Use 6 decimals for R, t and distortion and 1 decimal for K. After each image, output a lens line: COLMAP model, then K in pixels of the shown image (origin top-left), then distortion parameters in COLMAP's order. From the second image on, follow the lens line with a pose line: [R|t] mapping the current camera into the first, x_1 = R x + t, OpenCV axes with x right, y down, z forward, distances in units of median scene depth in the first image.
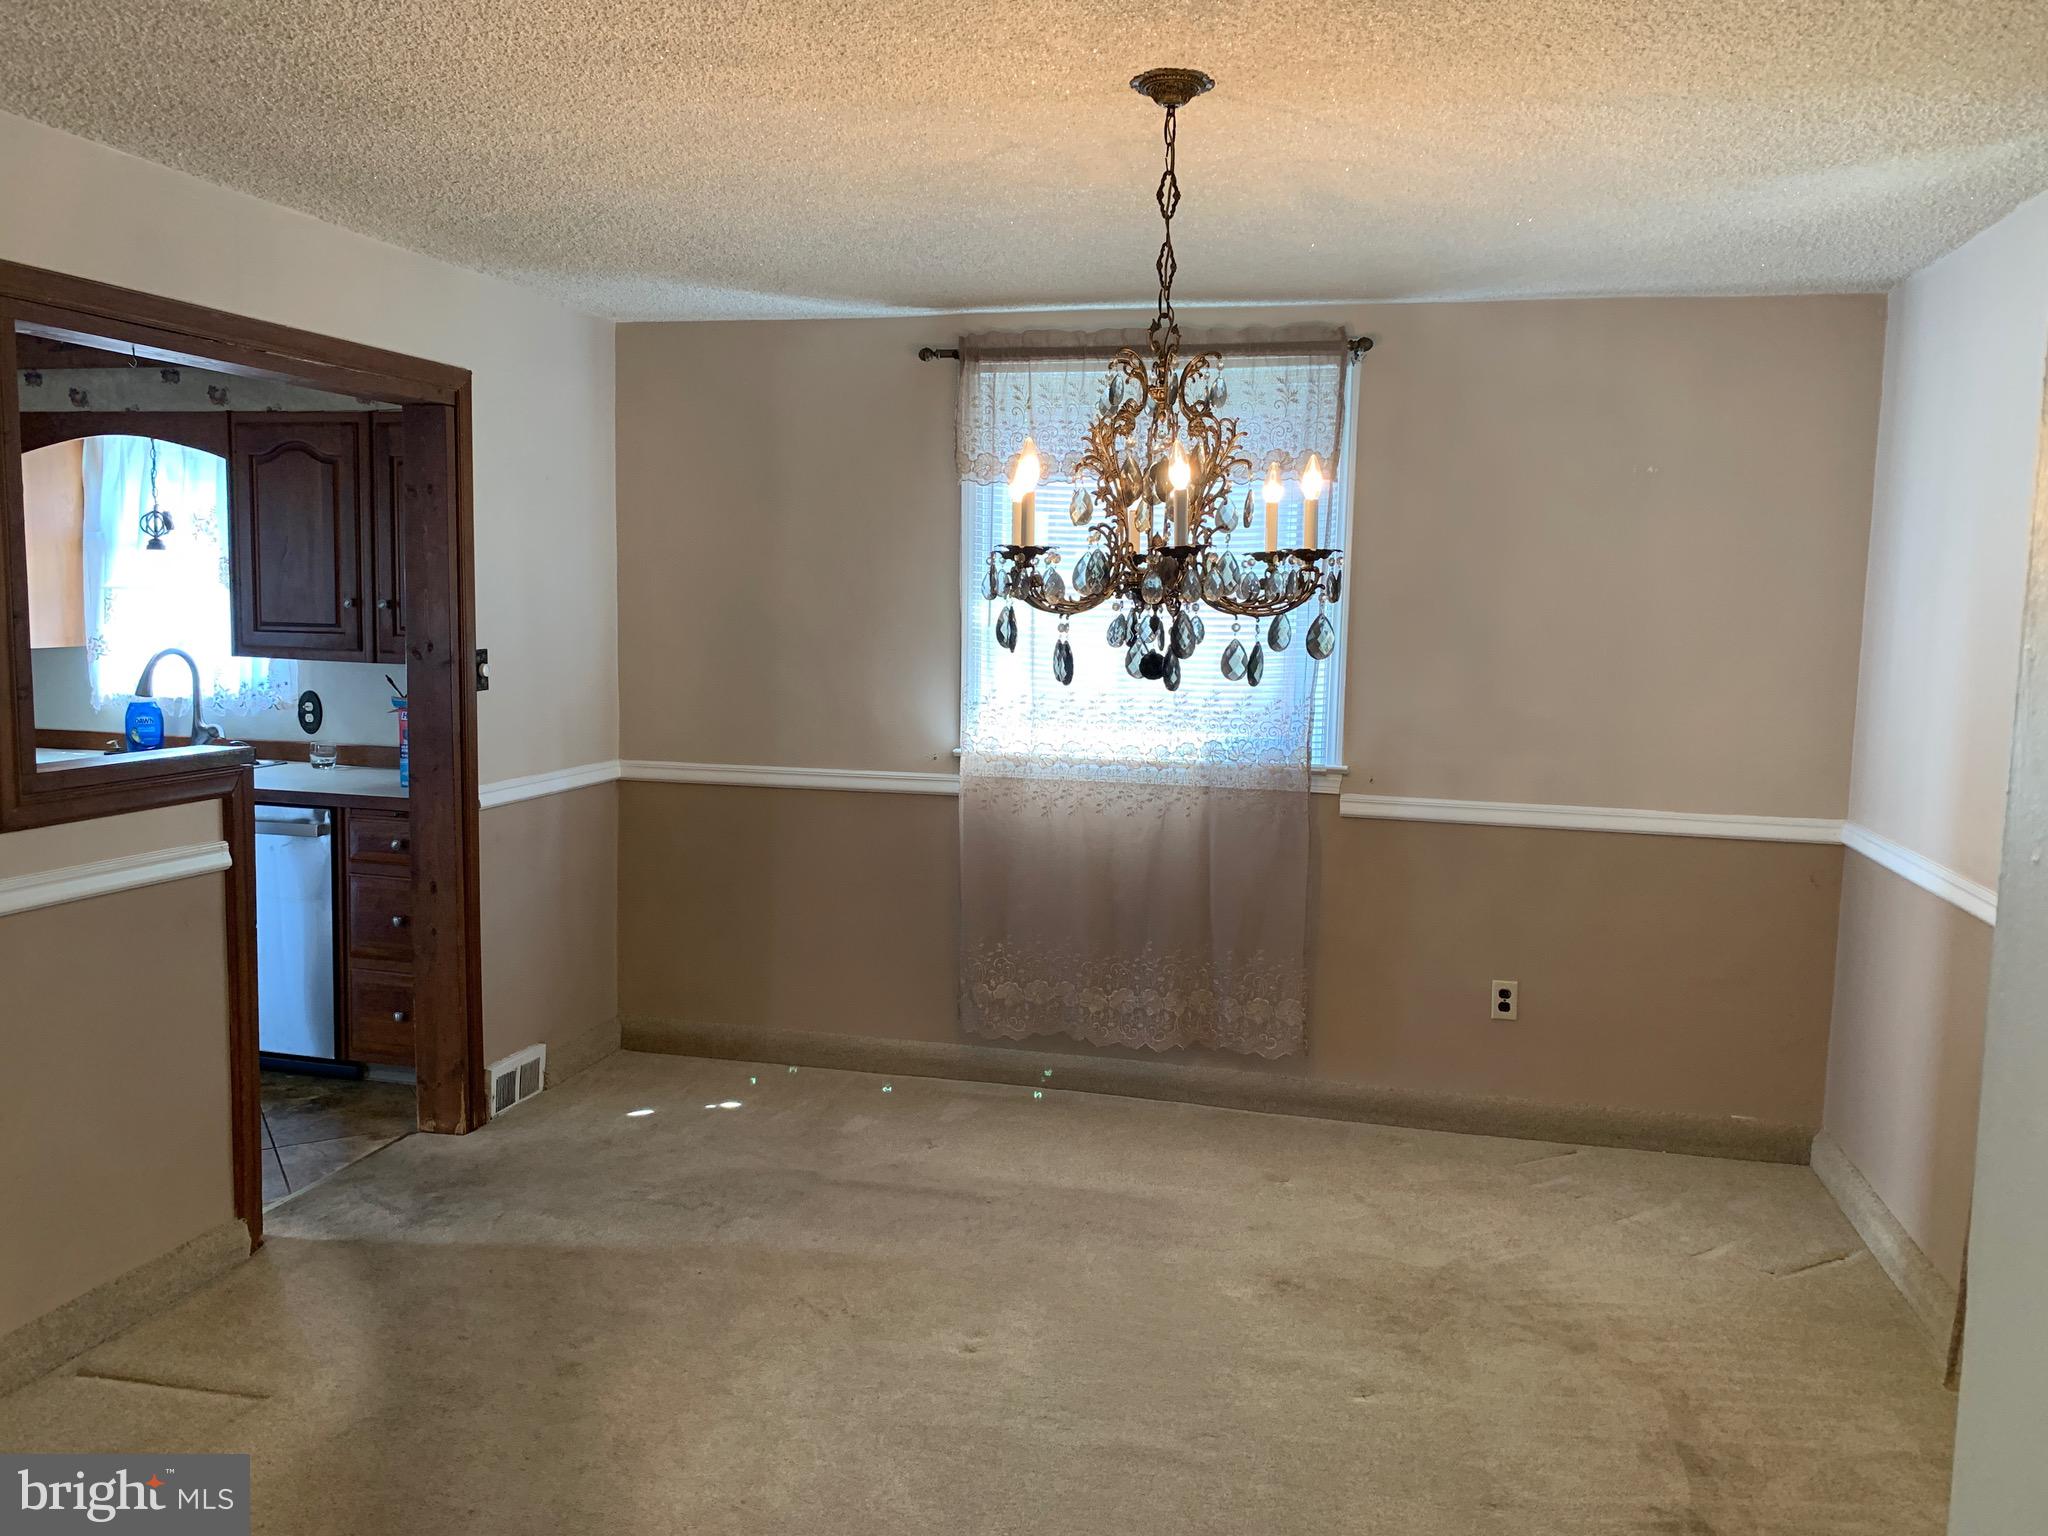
lens RADIAL K [[1632.5, 0, 1024.0], [0, 1632.5, 768.0], [0, 0, 1]] dist [-0.009407, 0.065301]
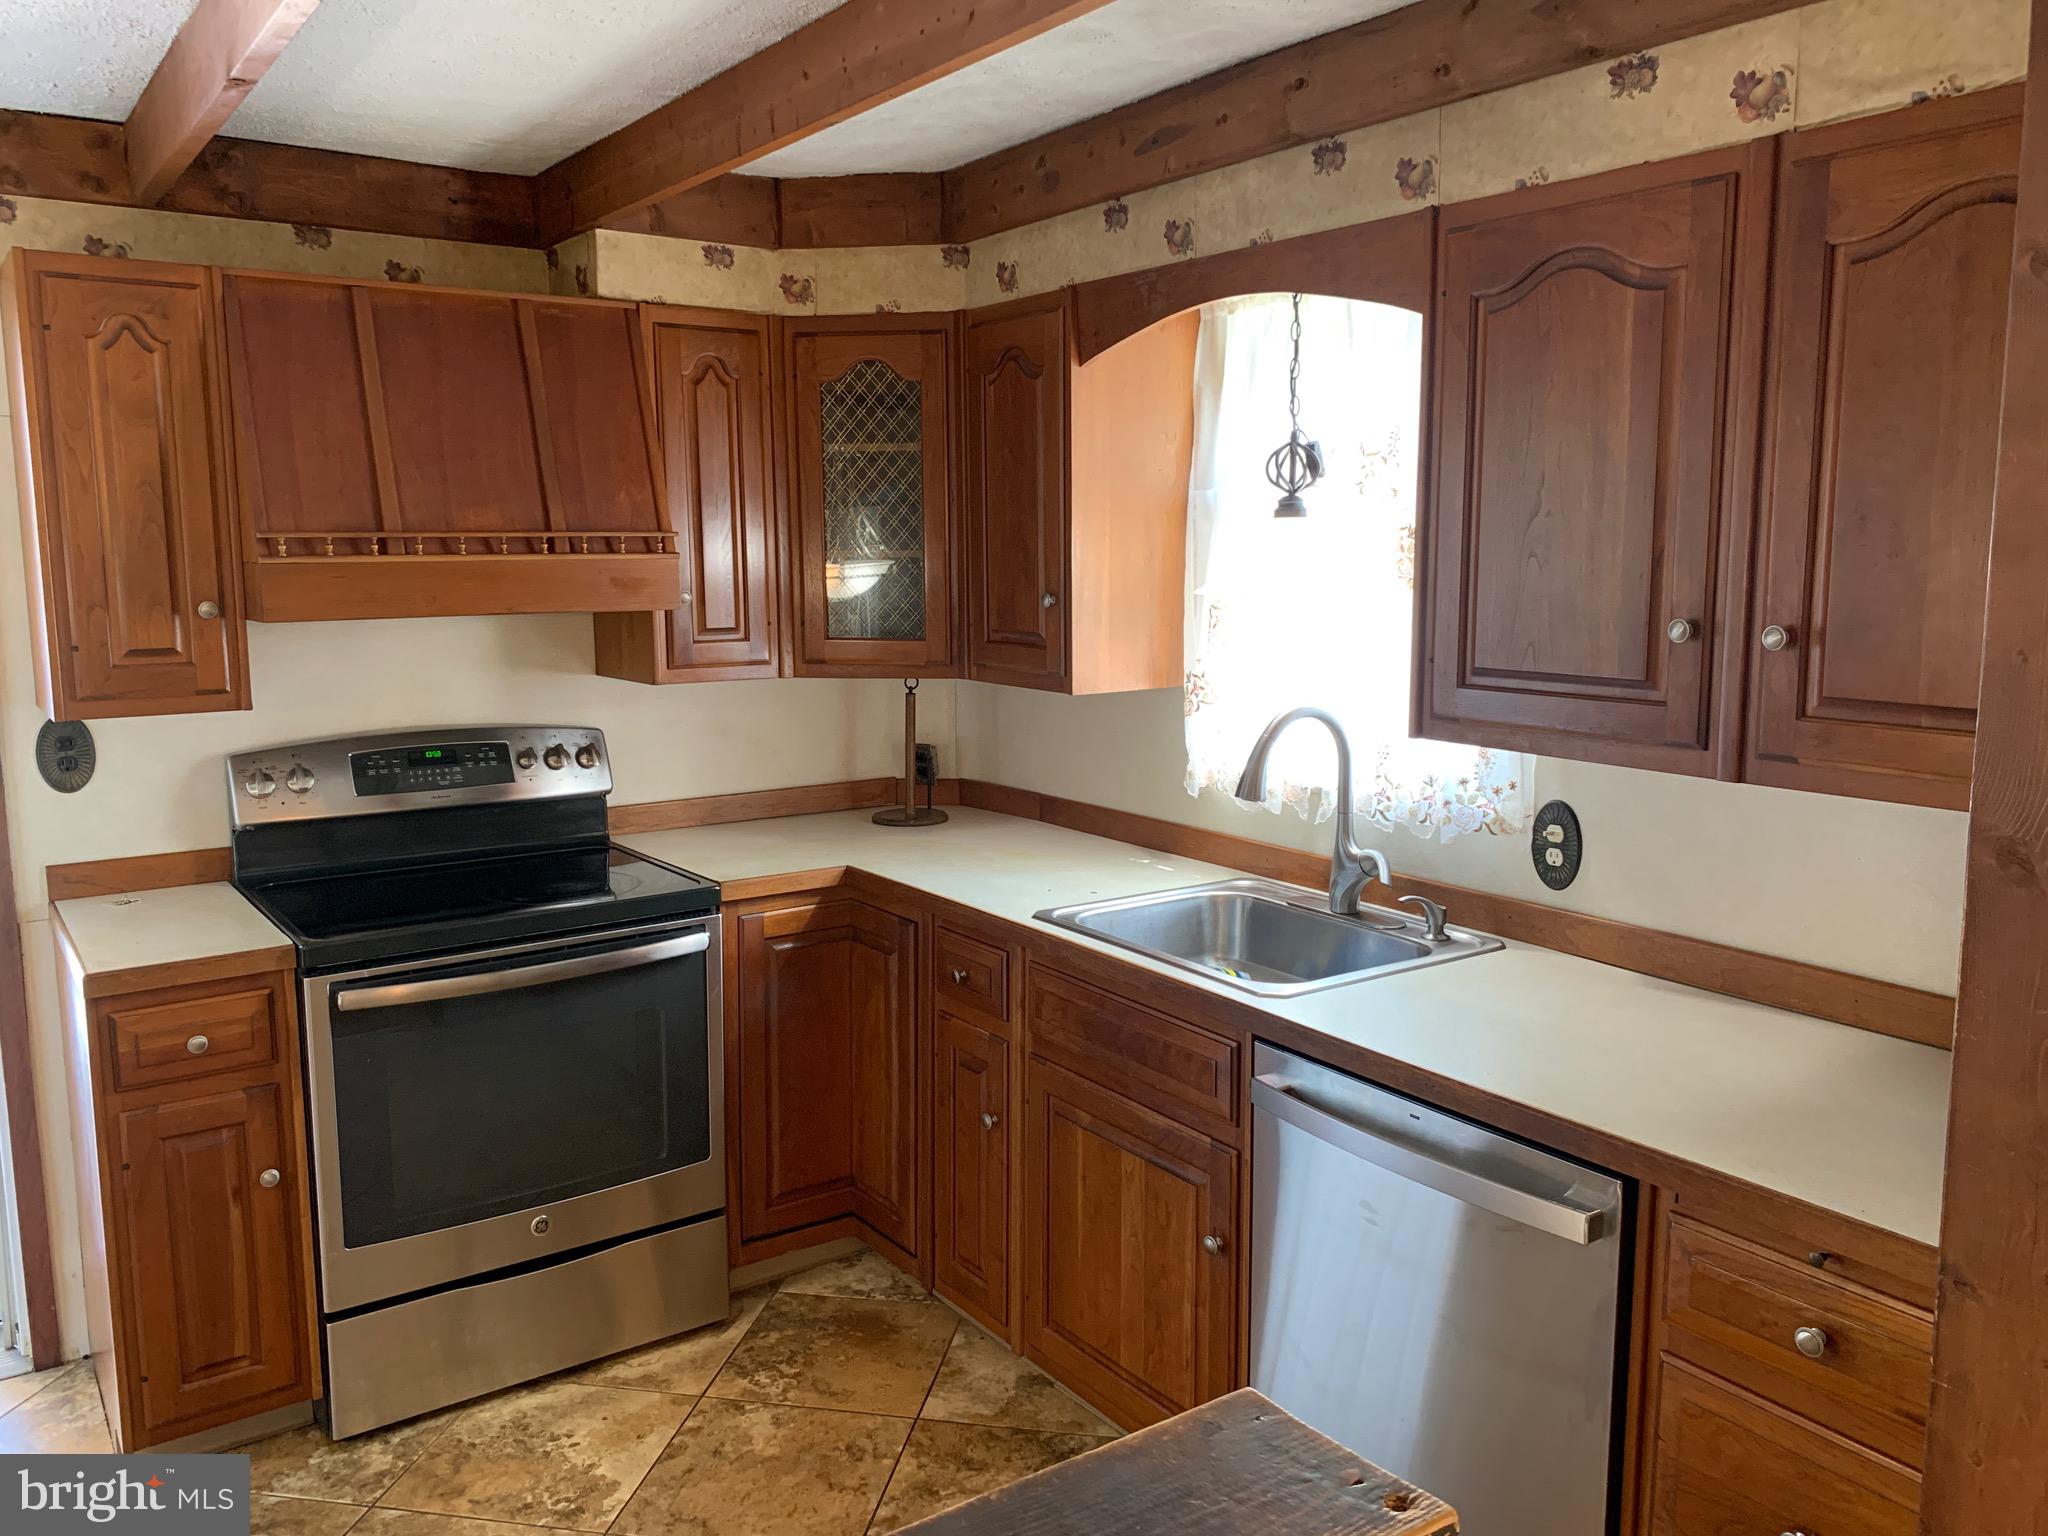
lens RADIAL K [[1580.5, 0, 1017.7], [0, 1580.5, 737.5], [0, 0, 1]] dist [0.044290, -0.060987]
pose [[0.763737, 0.056202, -0.643076, -0.278673], [-0.046817, 0.998402, 0.031655, -0.077889], [0.643828, 0.005930, 0.765147, 0.581006]]
